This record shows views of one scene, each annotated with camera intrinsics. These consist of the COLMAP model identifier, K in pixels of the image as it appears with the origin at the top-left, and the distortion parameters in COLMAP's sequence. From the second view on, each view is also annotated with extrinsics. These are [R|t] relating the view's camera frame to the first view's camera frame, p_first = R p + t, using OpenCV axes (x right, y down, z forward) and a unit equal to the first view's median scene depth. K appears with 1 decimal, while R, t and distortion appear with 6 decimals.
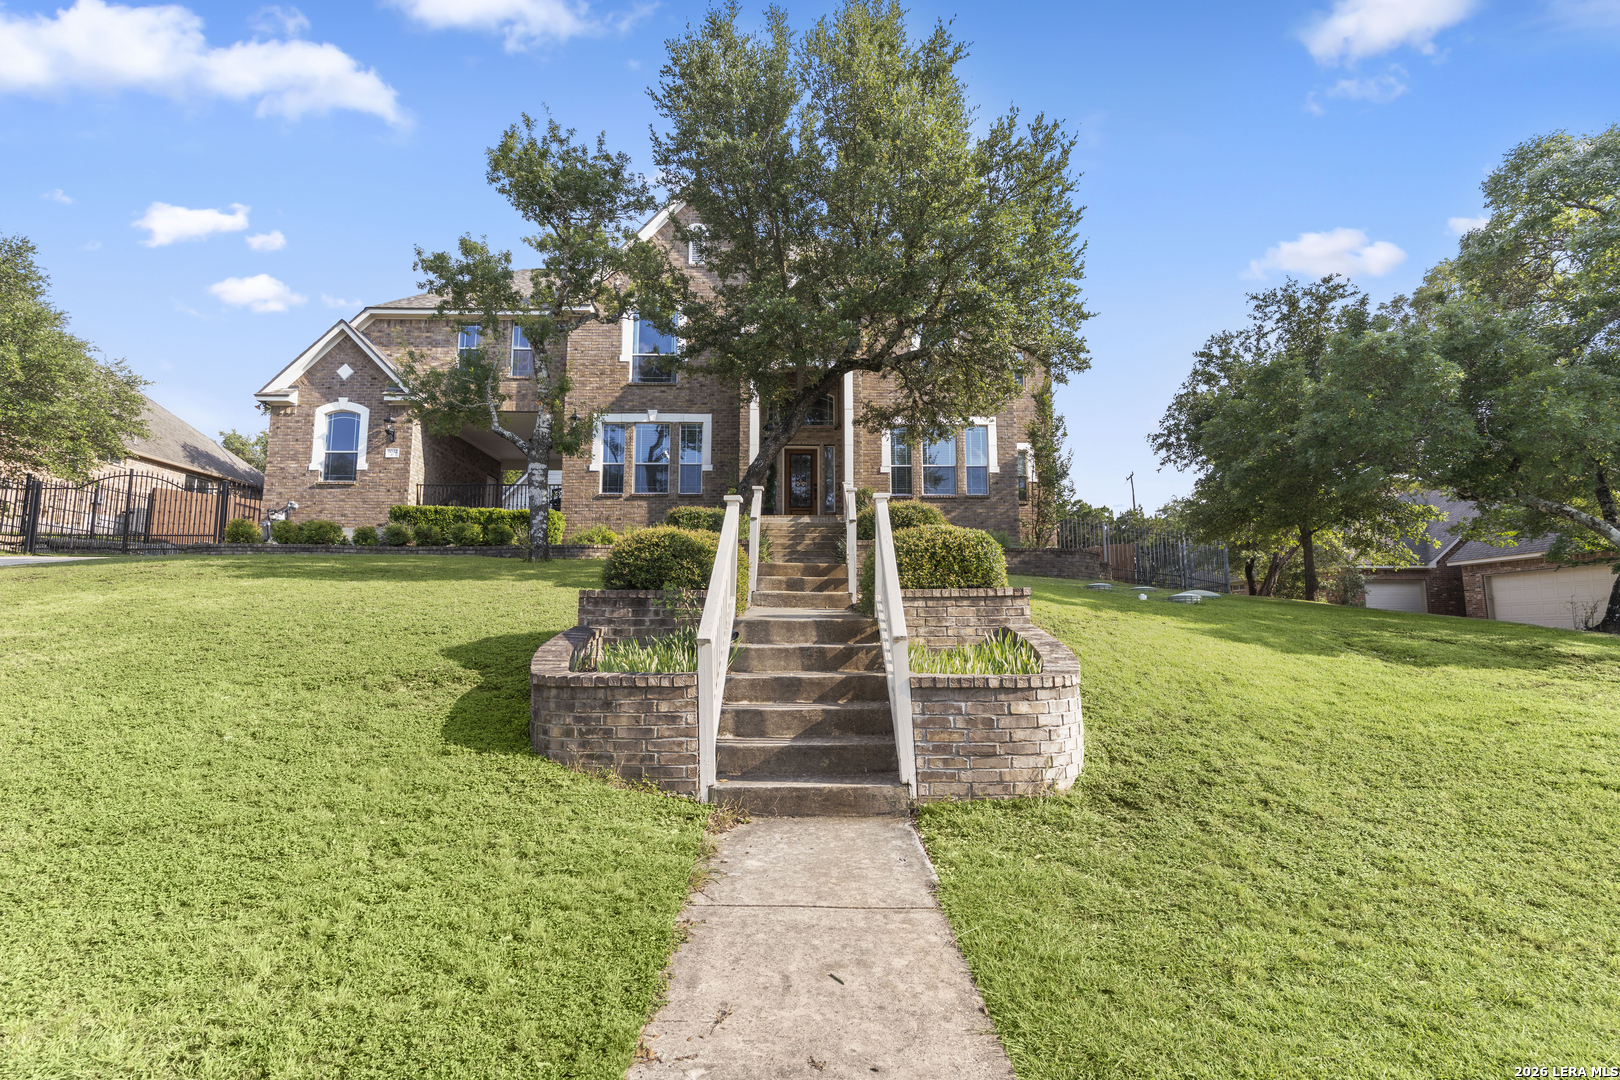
lens RADIAL K [[787.3, 0, 810.0], [0, 787.3, 540.0], [0, 0, 1]] dist [0.000432, 0.000150]
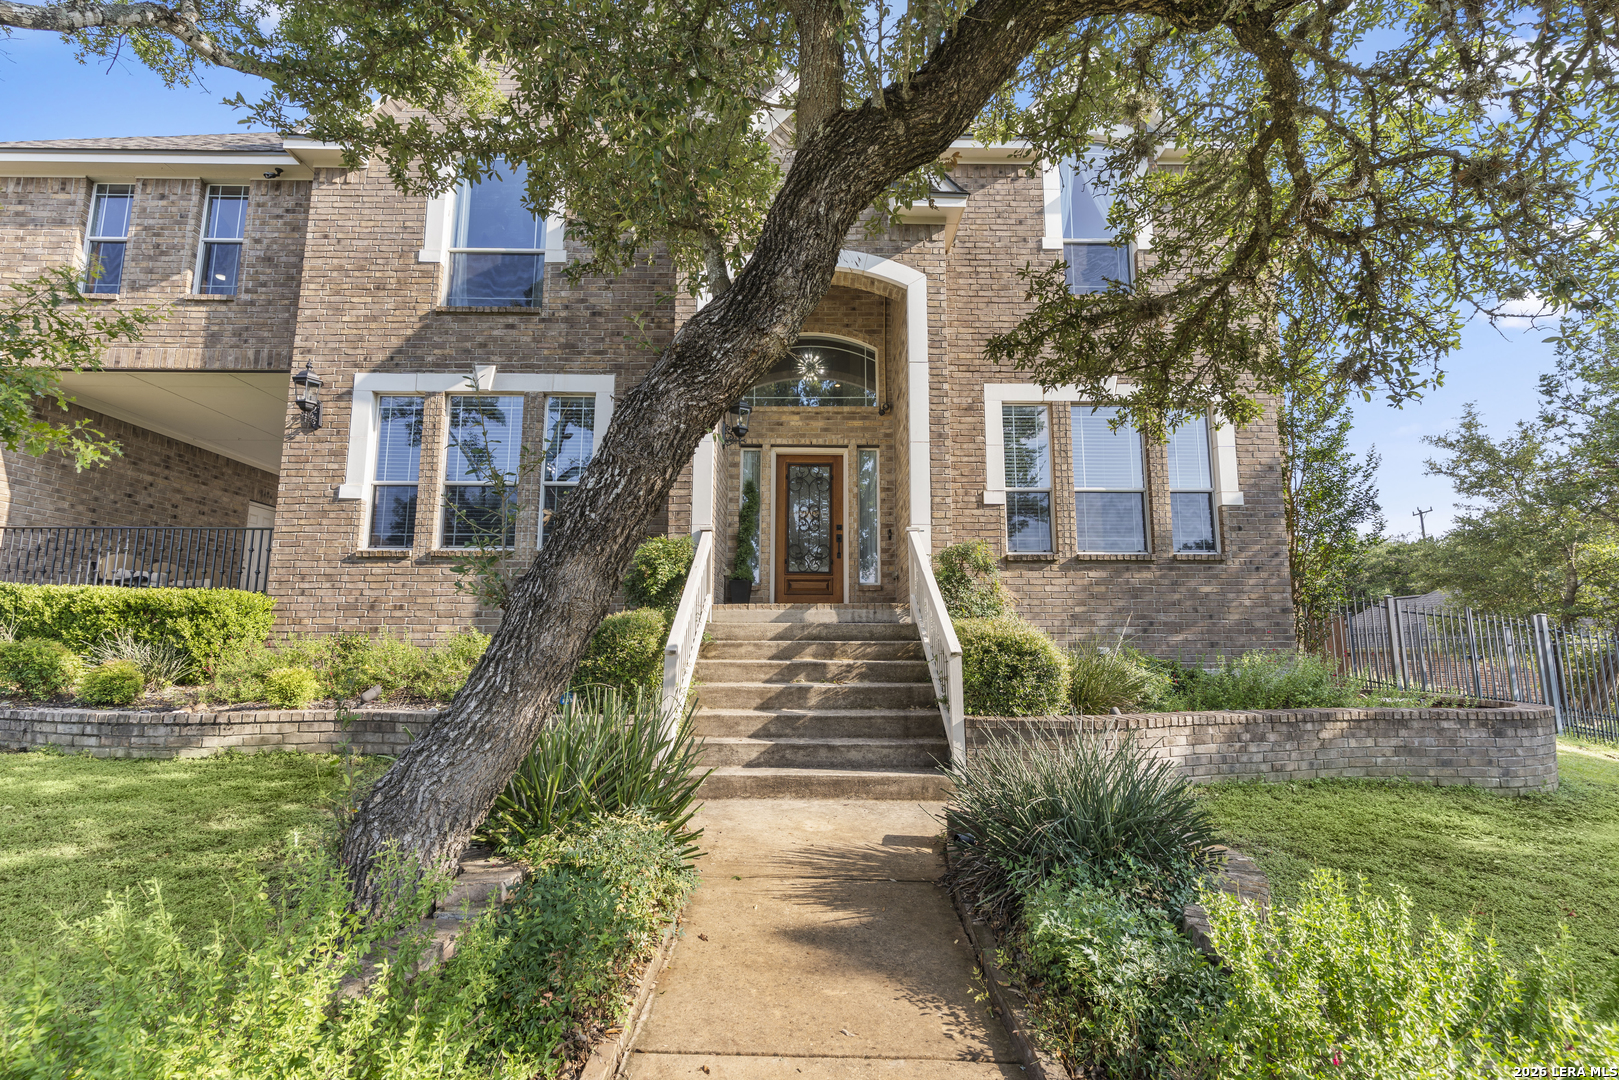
lens RADIAL K [[786.8, 0, 809.5], [0, 786.8, 540.0], [0, 0, 1]] dist [0.000432, 0.000150]
pose [[0.999984, 0.003429, -0.004495, -0.009926], [-0.003548, 0.999635, -0.026779, -0.052571], [0.004401, 0.026795, 0.999631, 0.548006]]
